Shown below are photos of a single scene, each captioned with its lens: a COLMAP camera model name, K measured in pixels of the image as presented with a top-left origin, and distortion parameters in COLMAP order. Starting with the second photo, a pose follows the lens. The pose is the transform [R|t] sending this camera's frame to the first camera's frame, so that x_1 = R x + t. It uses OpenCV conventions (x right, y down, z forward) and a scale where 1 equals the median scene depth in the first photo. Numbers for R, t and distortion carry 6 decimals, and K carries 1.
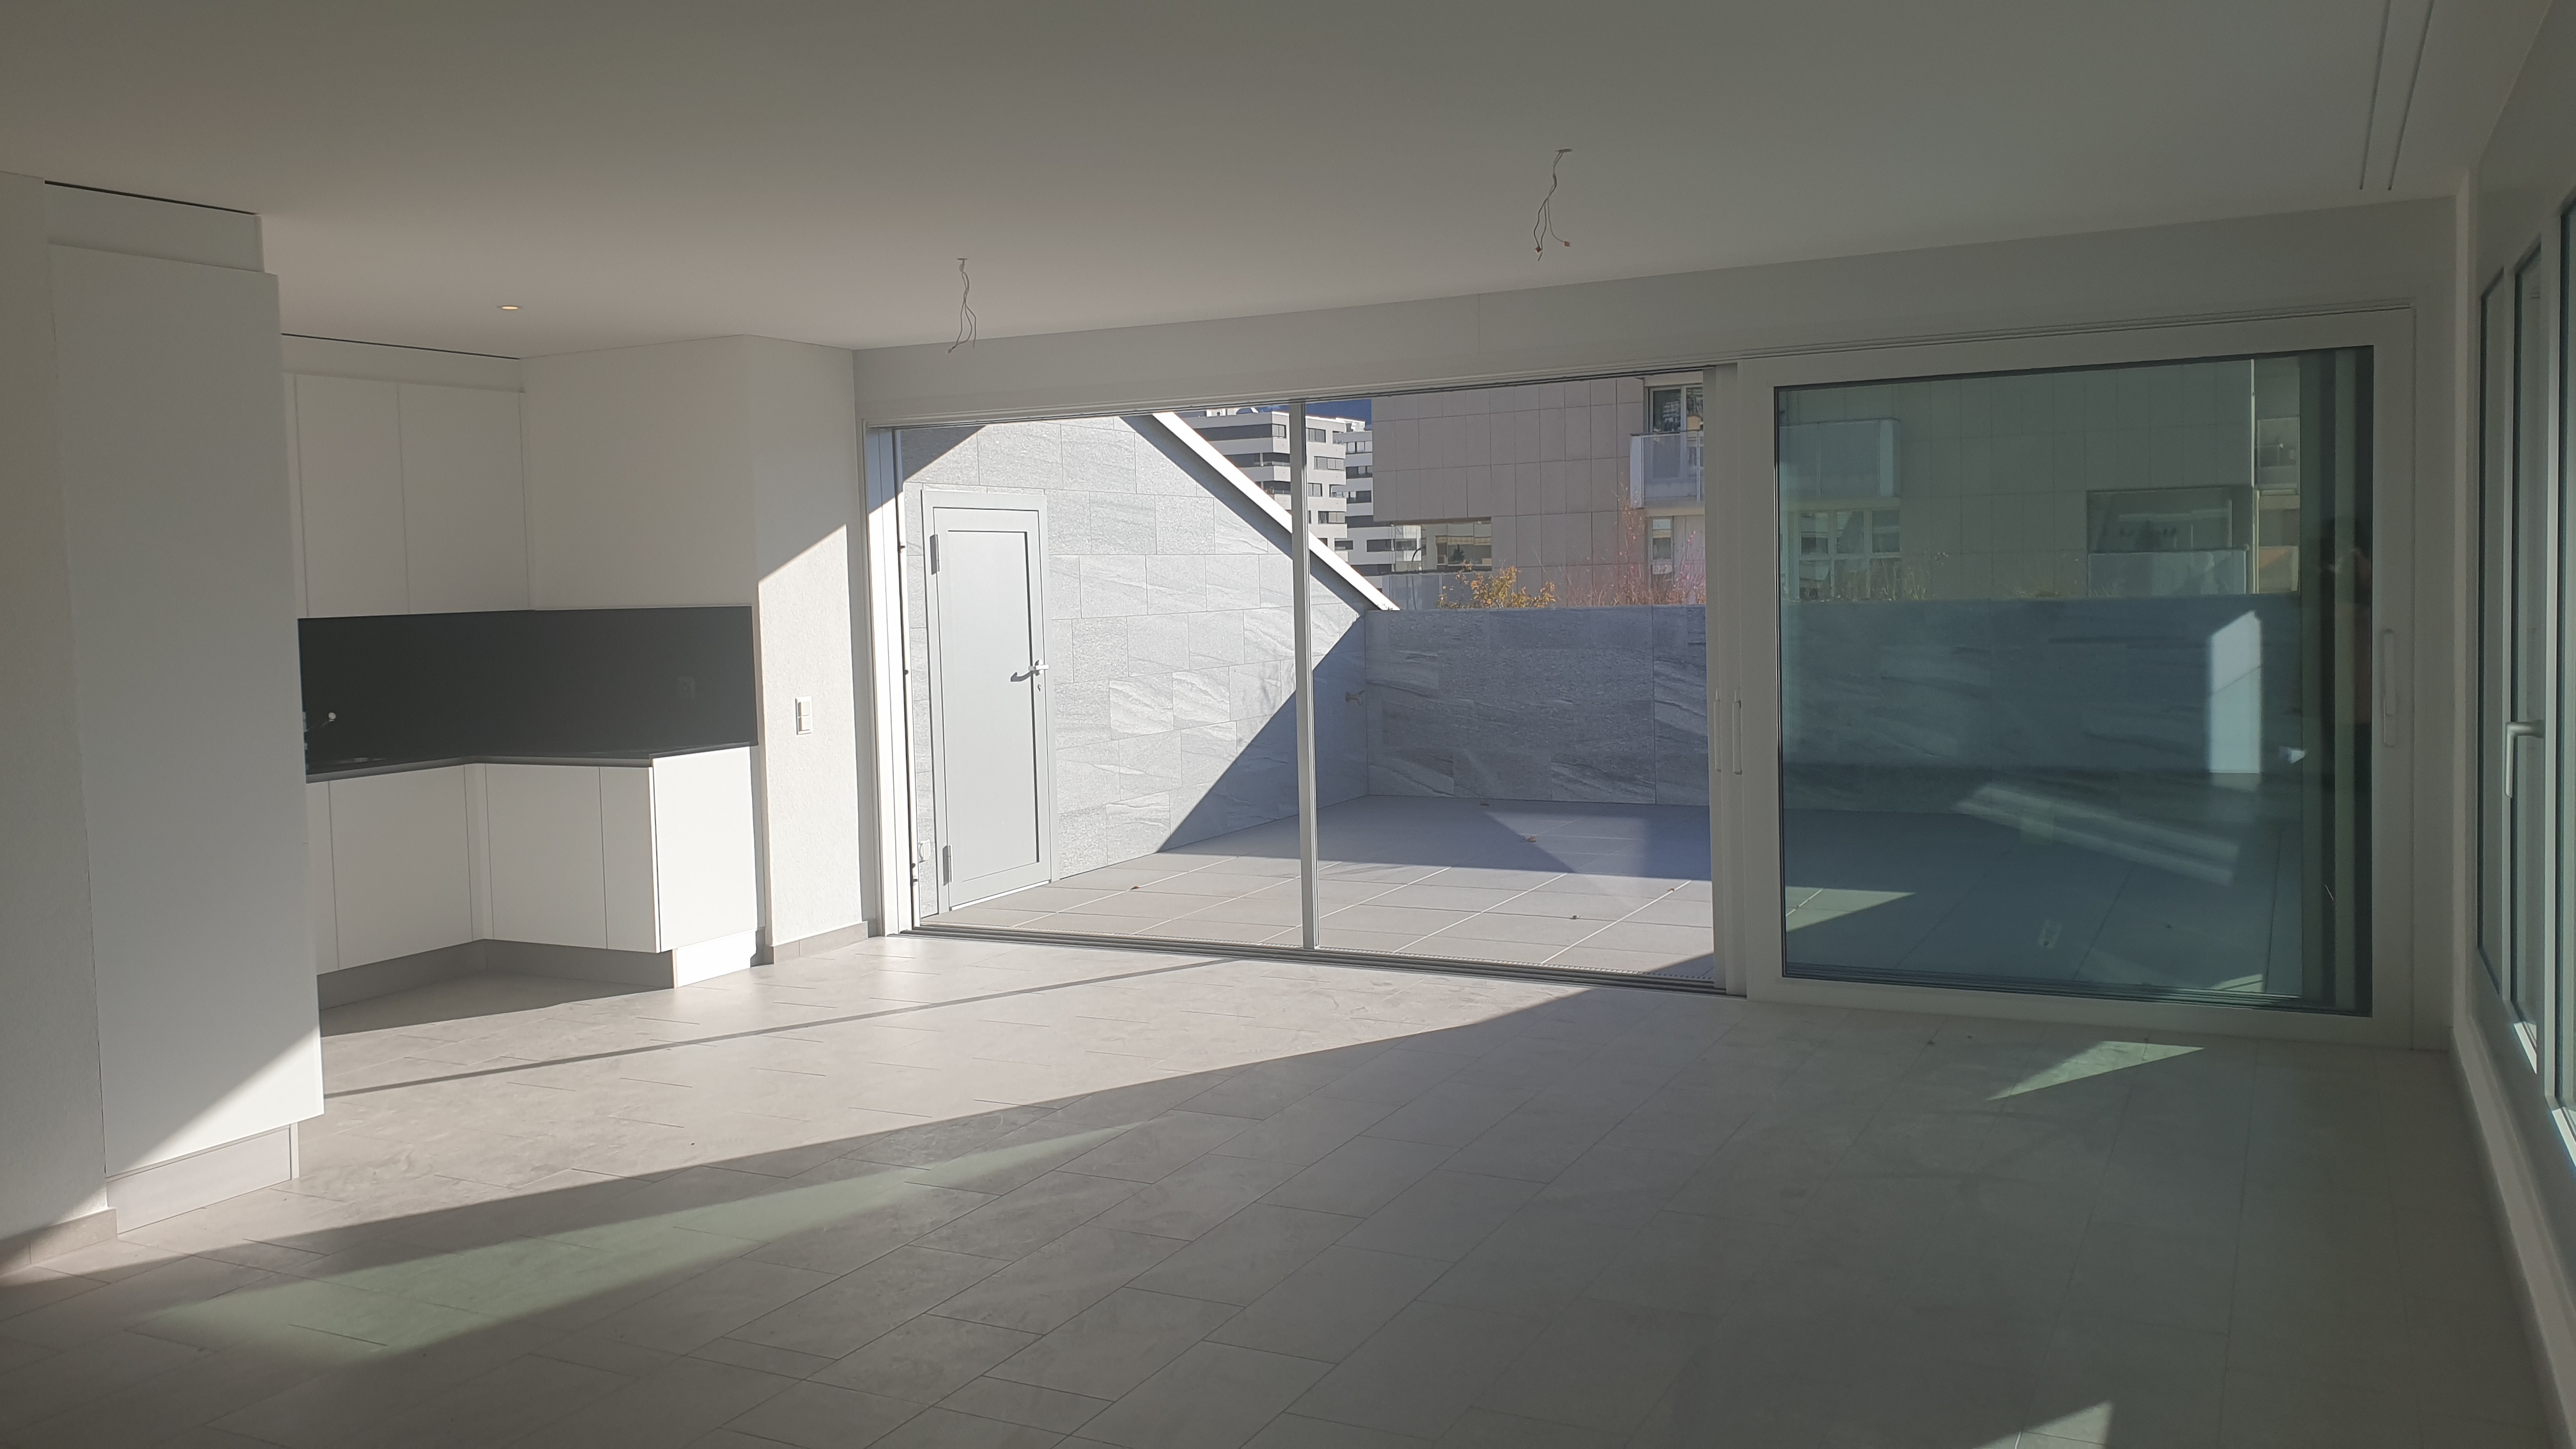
lens RADIAL K [[1885.5, 0, 1281.0], [0, 1885.5, 684.9], [0, 0, 1]] dist [0.088621, -0.206049]
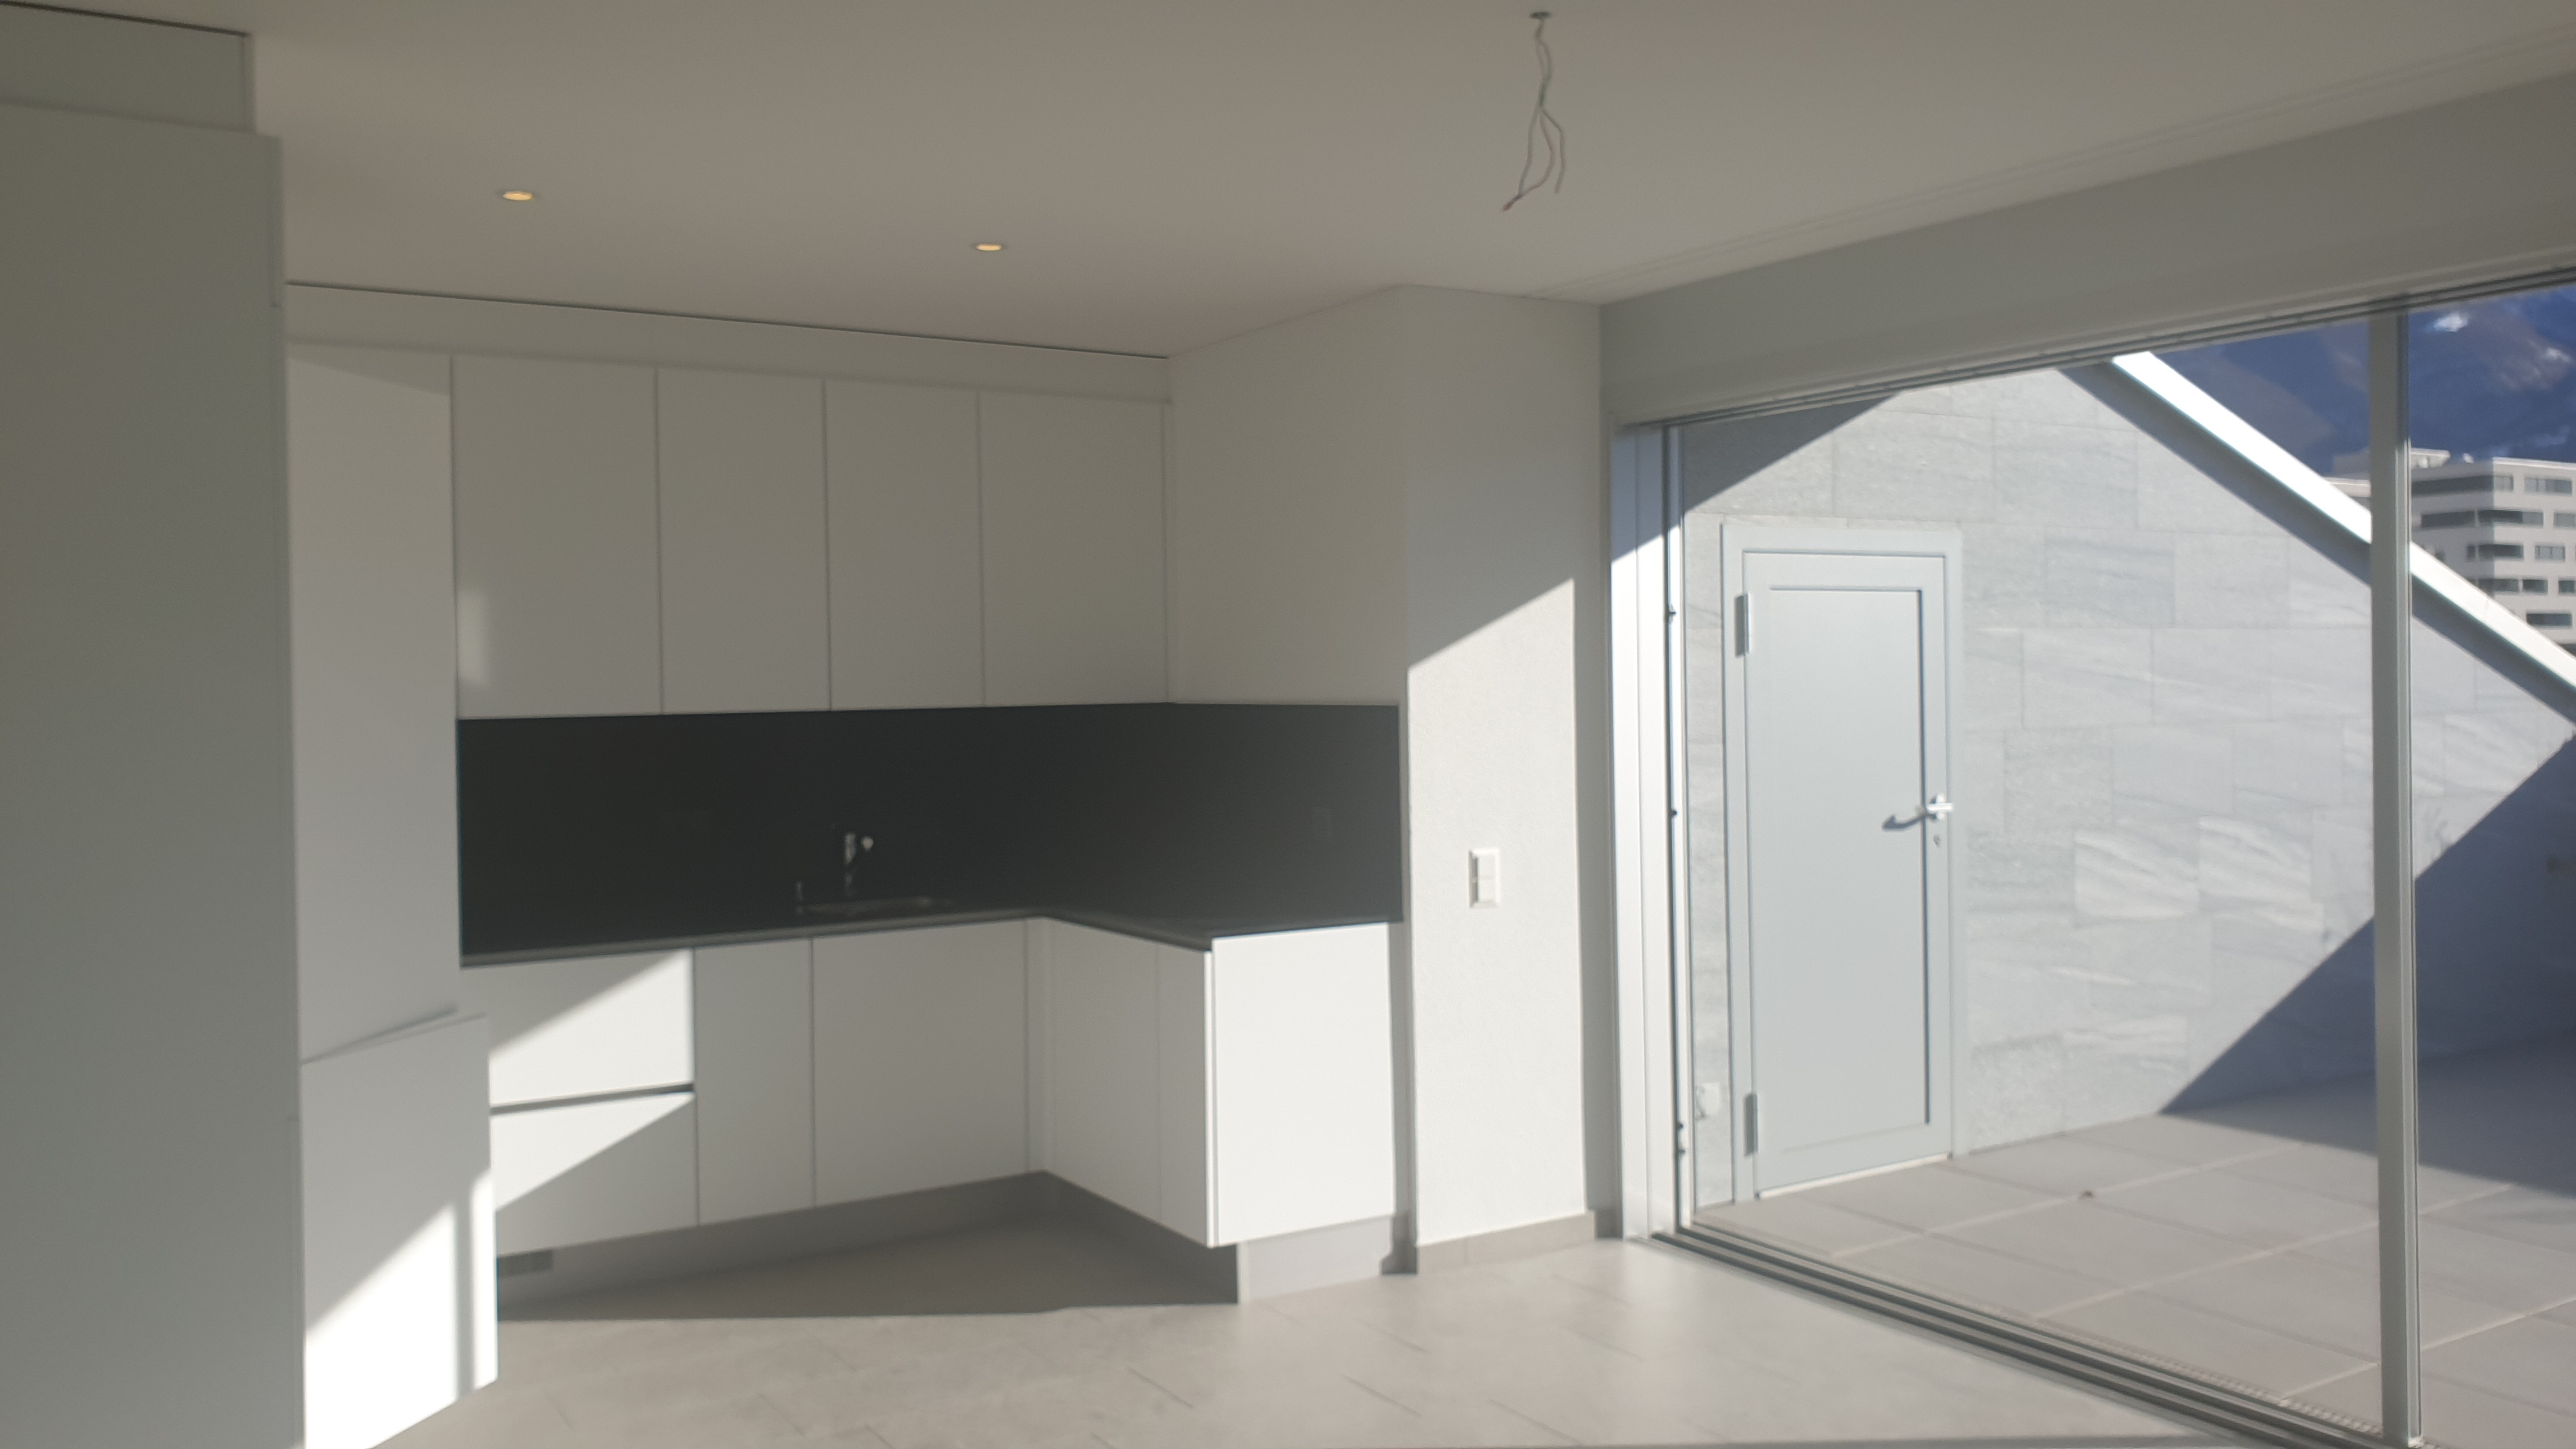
lens RADIAL K [[1885.5, 0, 1281.0], [0, 1885.5, 684.9], [0, 0, 1]] dist [0.088621, -0.206049]
pose [[0.846144, 0.016136, -0.532711, 0.022843], [-0.038401, 0.998789, -0.030741, -0.023967], [0.531570, 0.046468, 0.845739, 0.387570]]
